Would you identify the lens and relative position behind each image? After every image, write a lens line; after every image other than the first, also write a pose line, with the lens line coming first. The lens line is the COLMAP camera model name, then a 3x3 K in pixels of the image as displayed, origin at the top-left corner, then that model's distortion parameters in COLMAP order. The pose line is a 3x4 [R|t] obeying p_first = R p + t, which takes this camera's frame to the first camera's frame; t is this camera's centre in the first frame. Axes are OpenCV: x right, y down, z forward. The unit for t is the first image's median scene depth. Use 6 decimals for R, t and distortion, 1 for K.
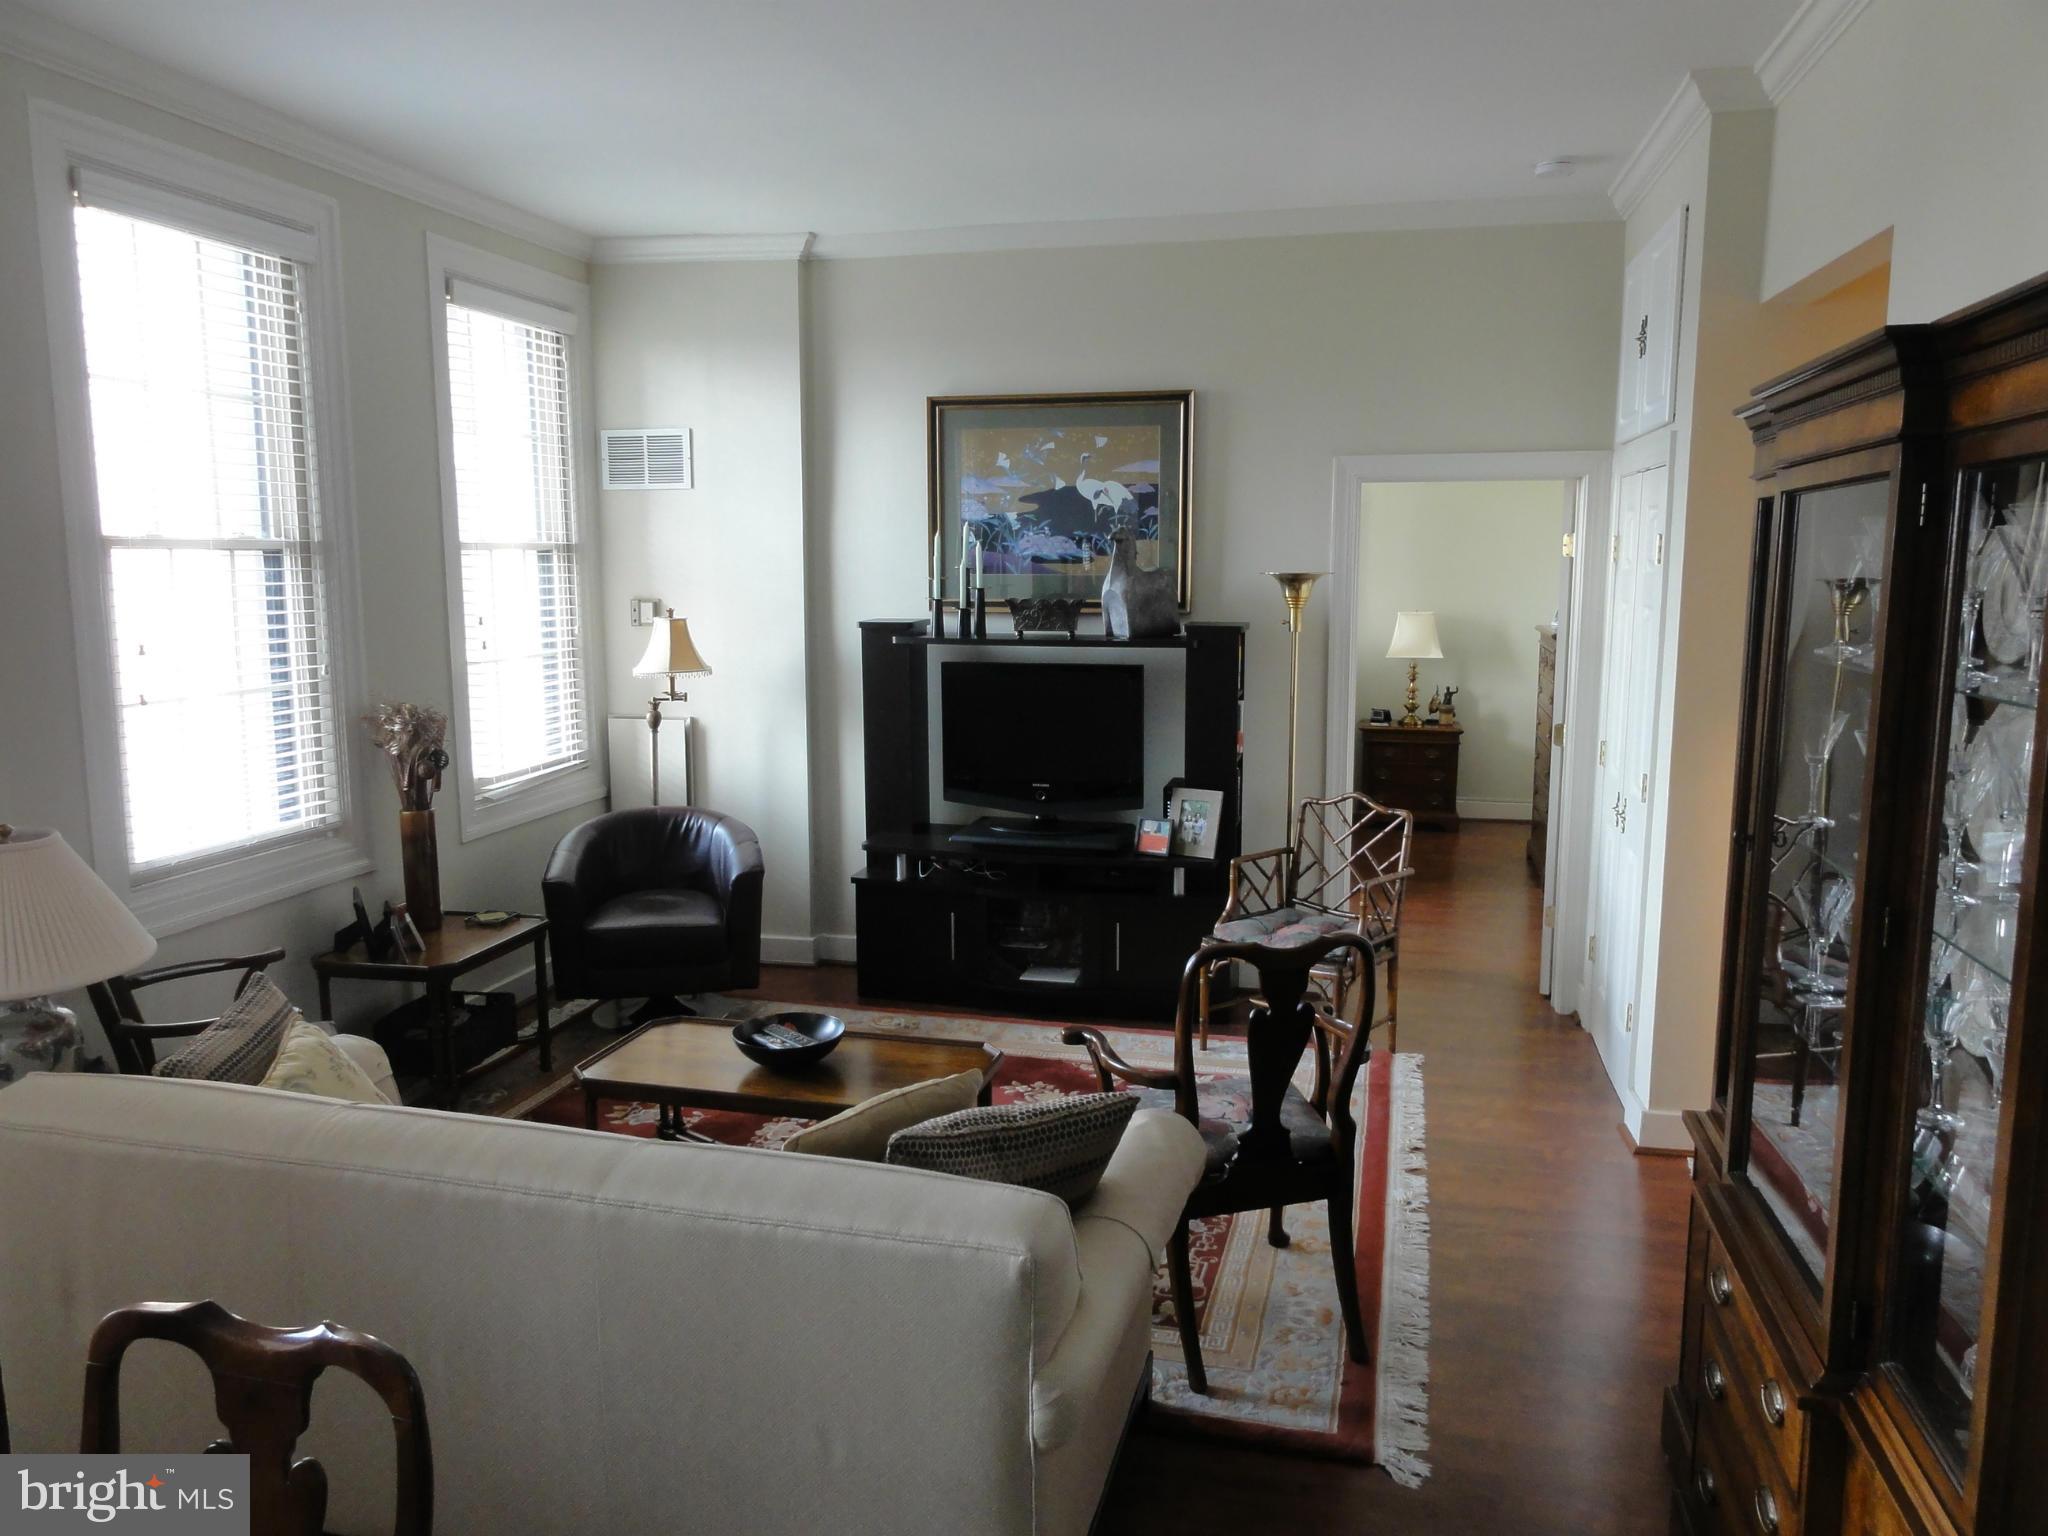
lens RADIAL K [[1440.1, 0, 1027.1], [0, 1440.1, 760.9], [0, 0, 1]] dist [-0.007134, 0.006142]
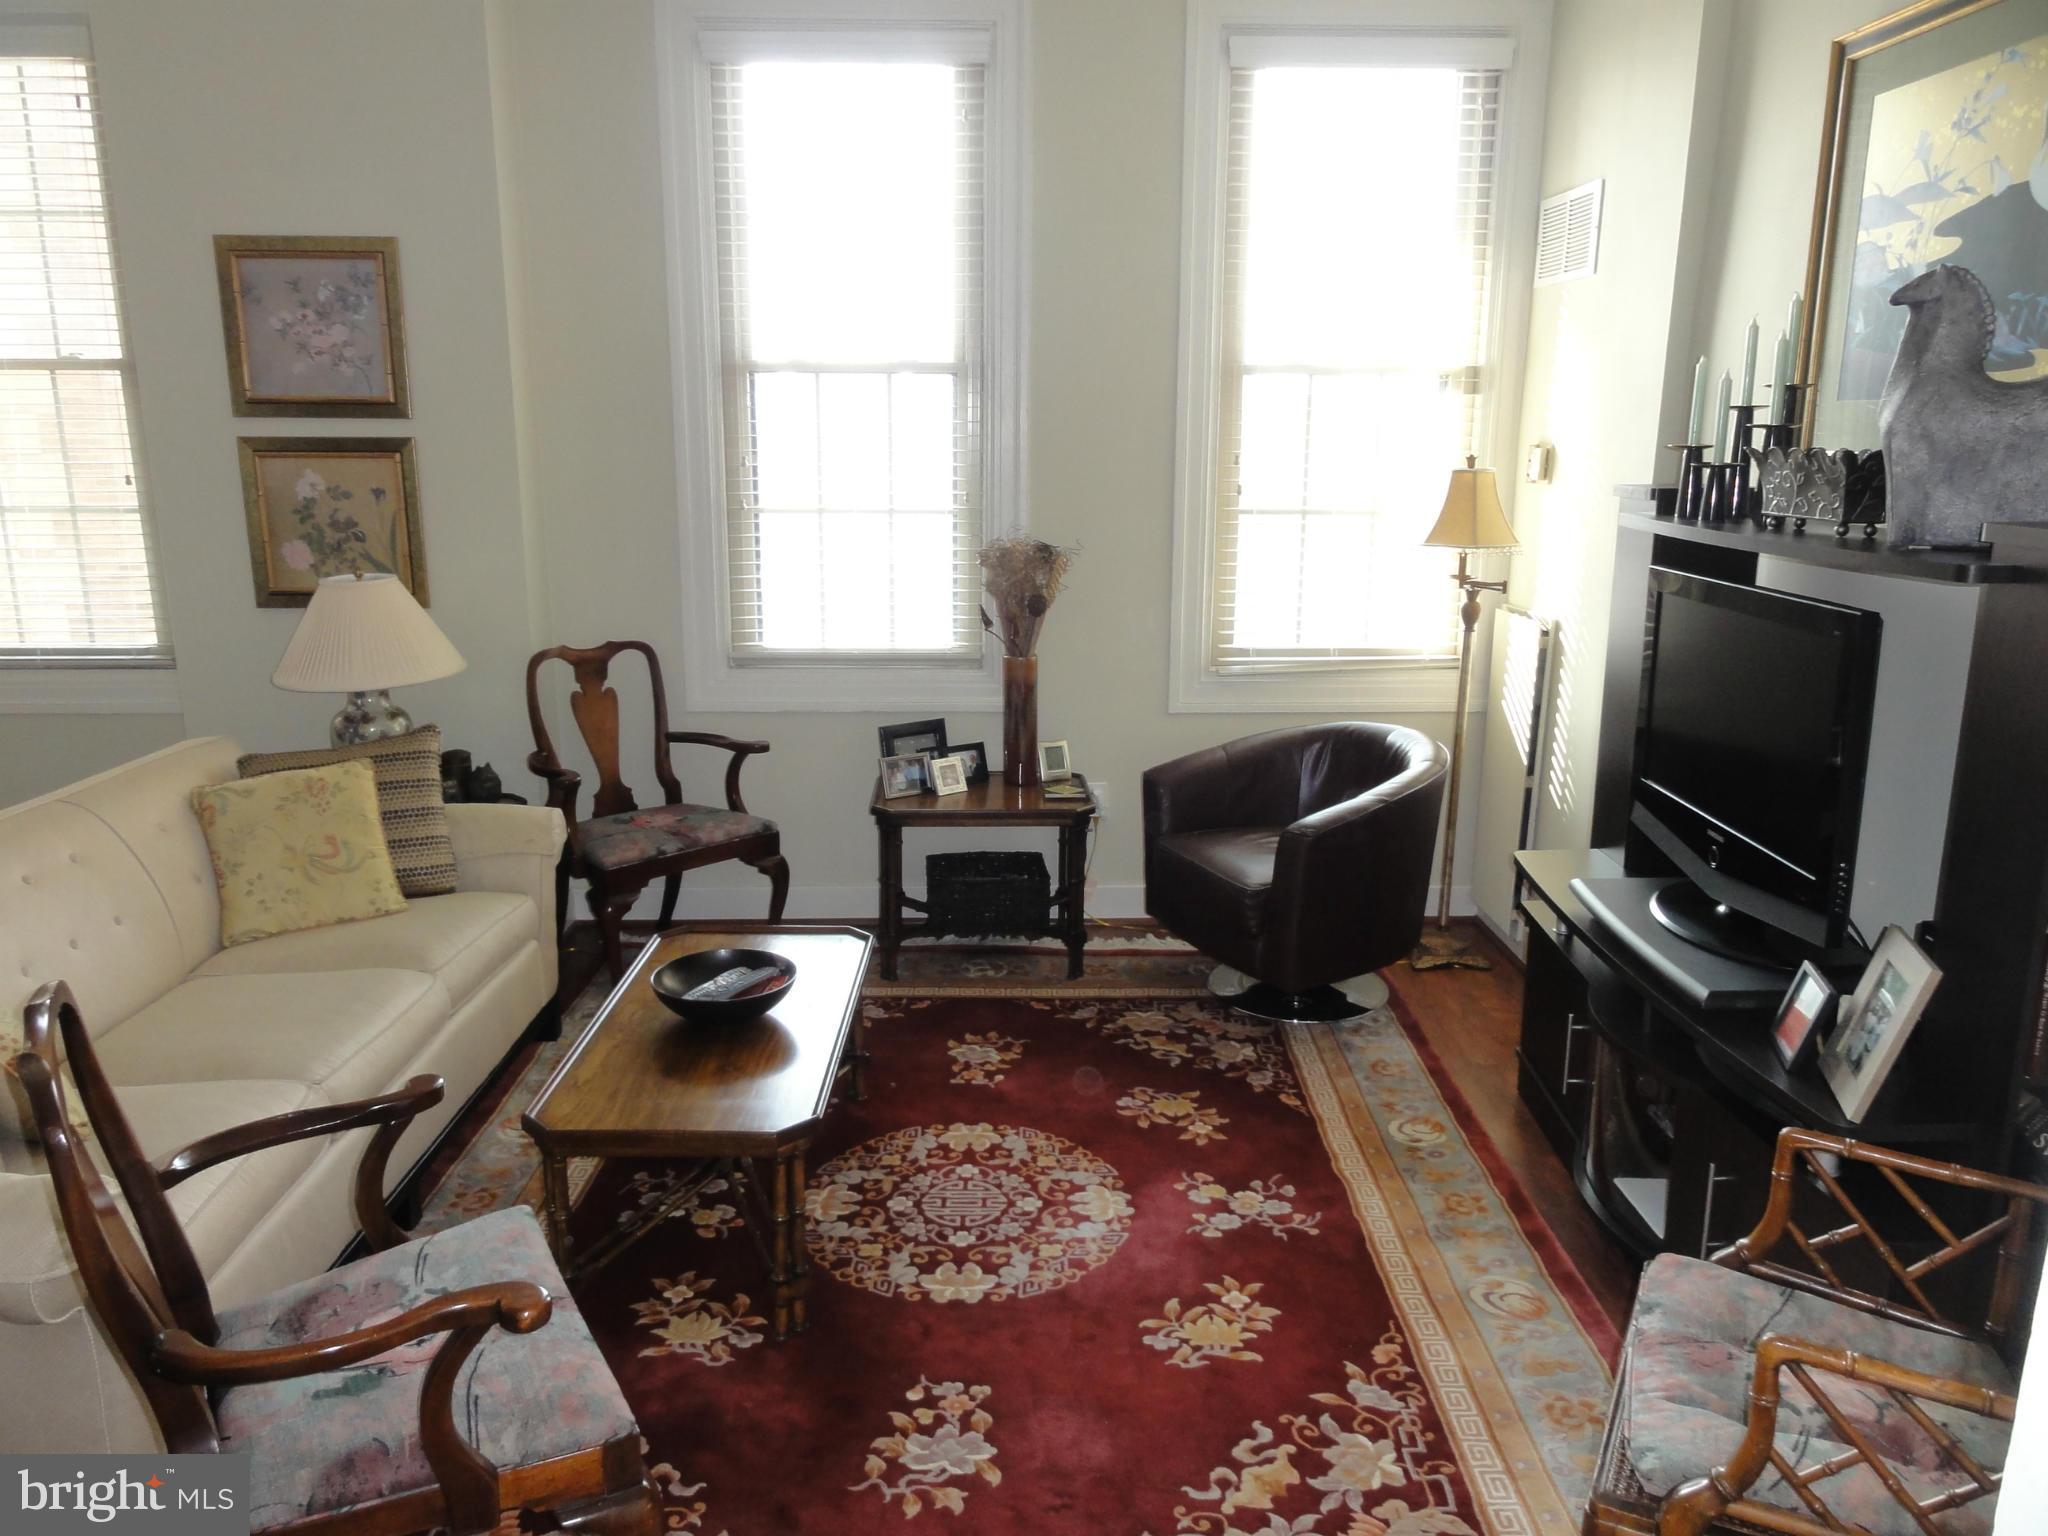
lens RADIAL K [[1440.1, 0, 1013.4], [0, 1440.1, 764.3], [0, 0, 1]] dist [-0.007134, 0.006142]
pose [[0.248899, 0.226556, -0.941659, 0.433560], [-0.141807, 0.970303, 0.195965, -0.073958], [0.958092, 0.084759, 0.273635, 0.684968]]
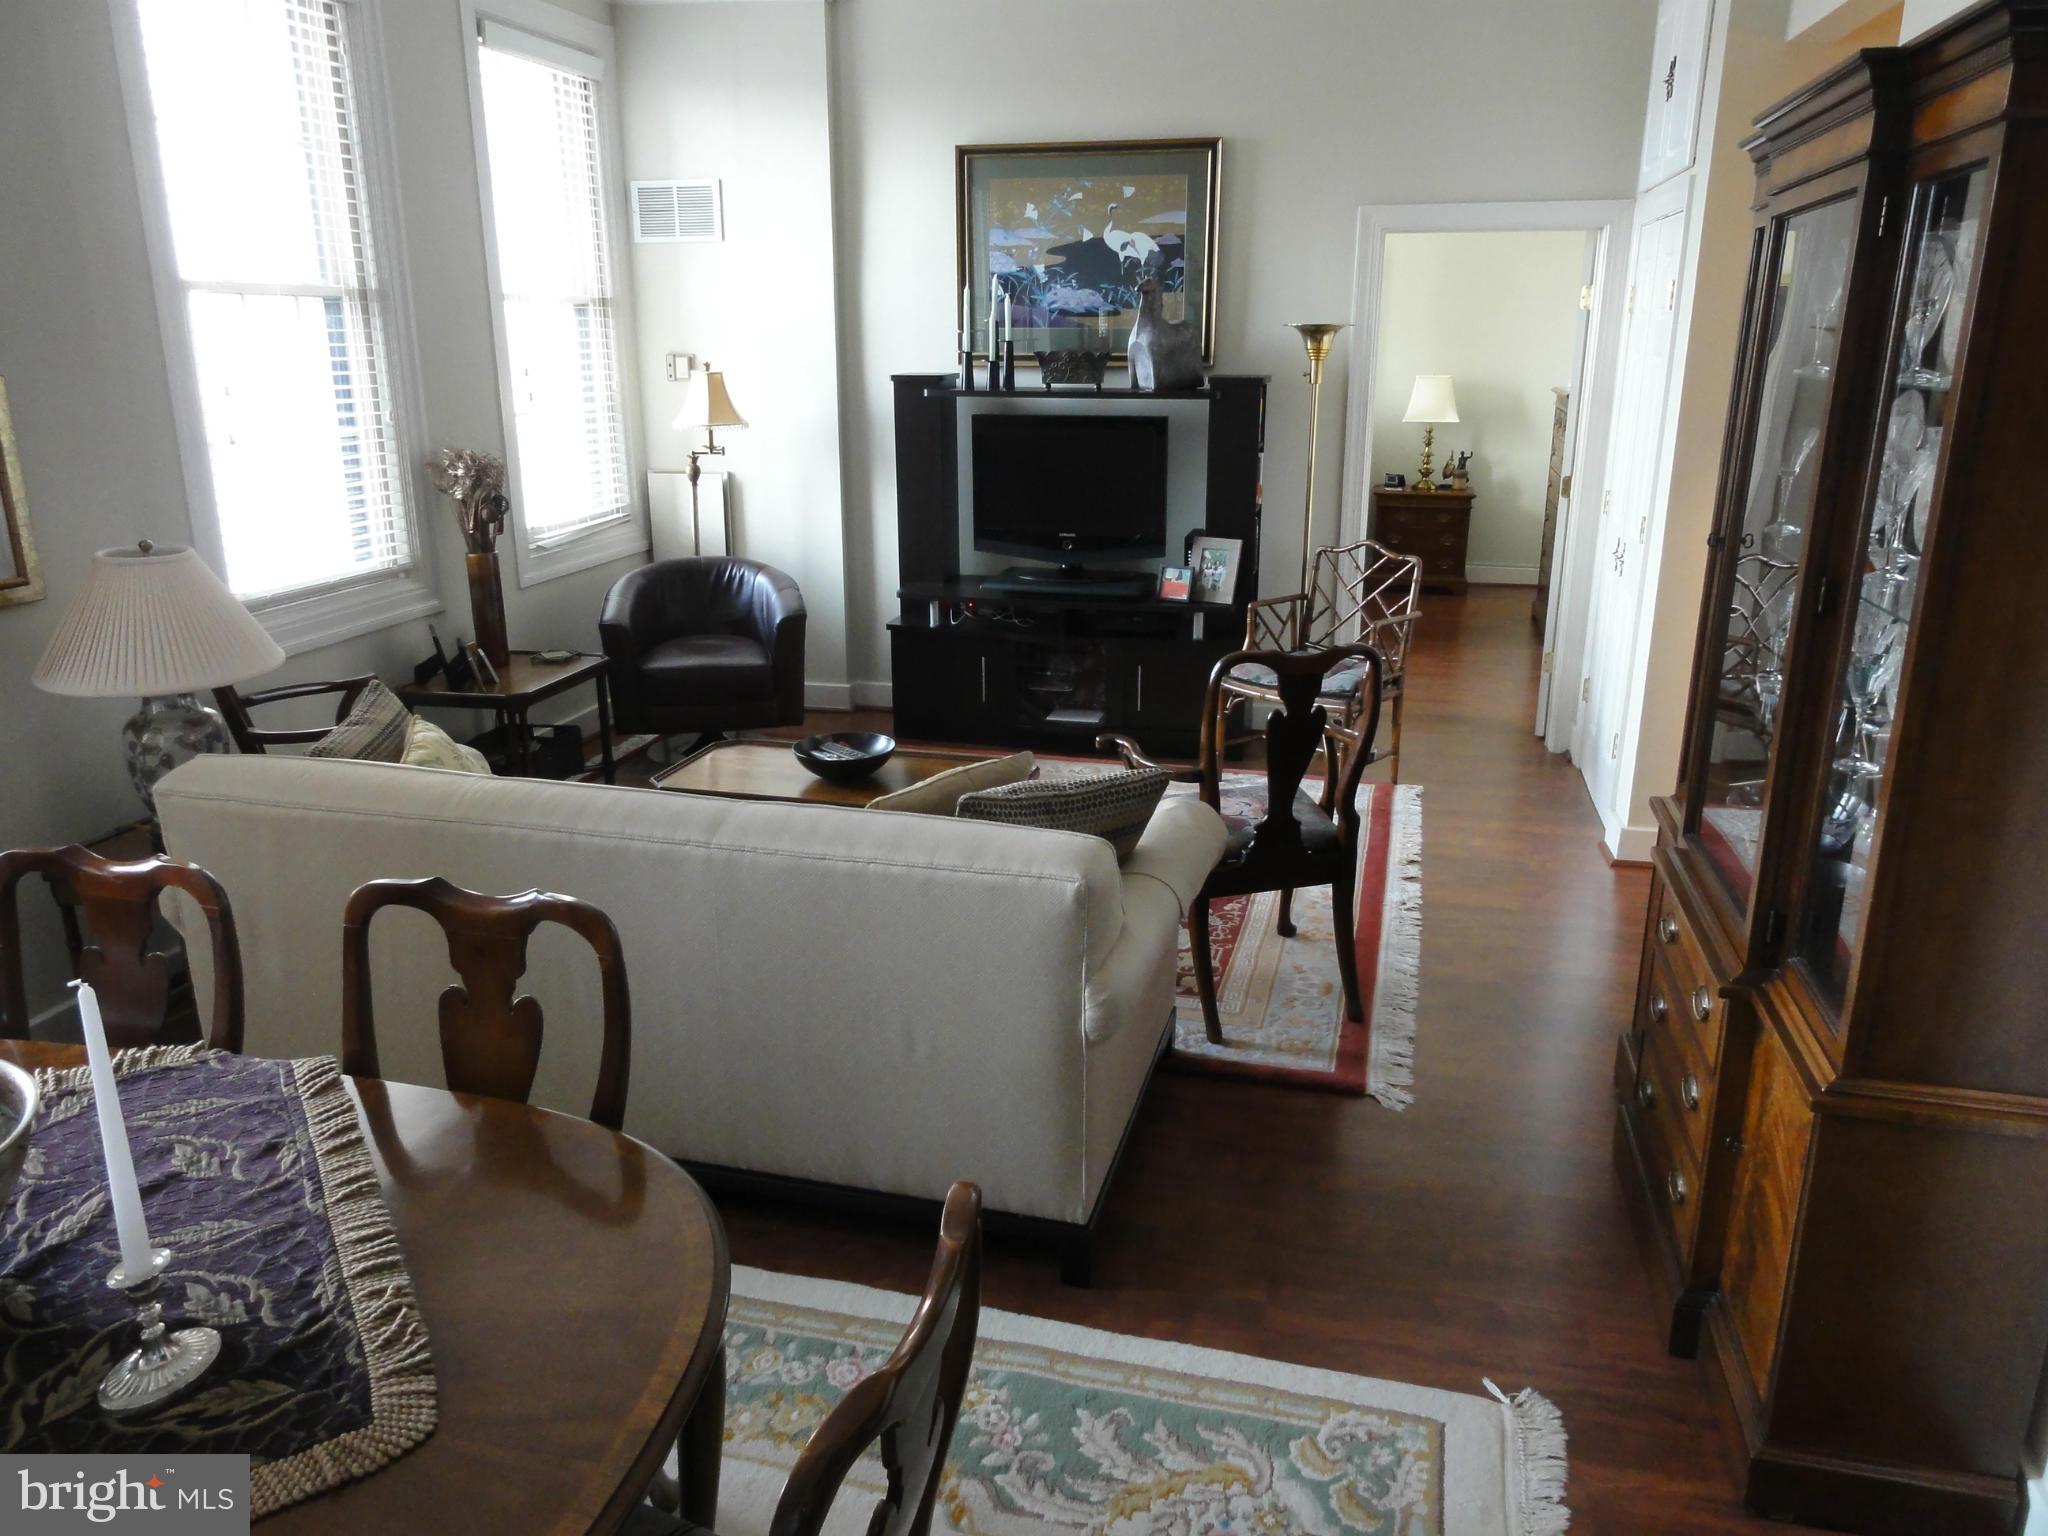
lens RADIAL K [[1440.1, 0, 1026.9], [0, 1440.1, 762.5], [0, 0, 1]] dist [-0.007134, 0.006142]
pose [[0.999985, 0.001752, -0.005163, -0.015360], [-0.000966, 0.988895, 0.148613, 0.026786], [0.005366, -0.148605, 0.988882, -0.063561]]
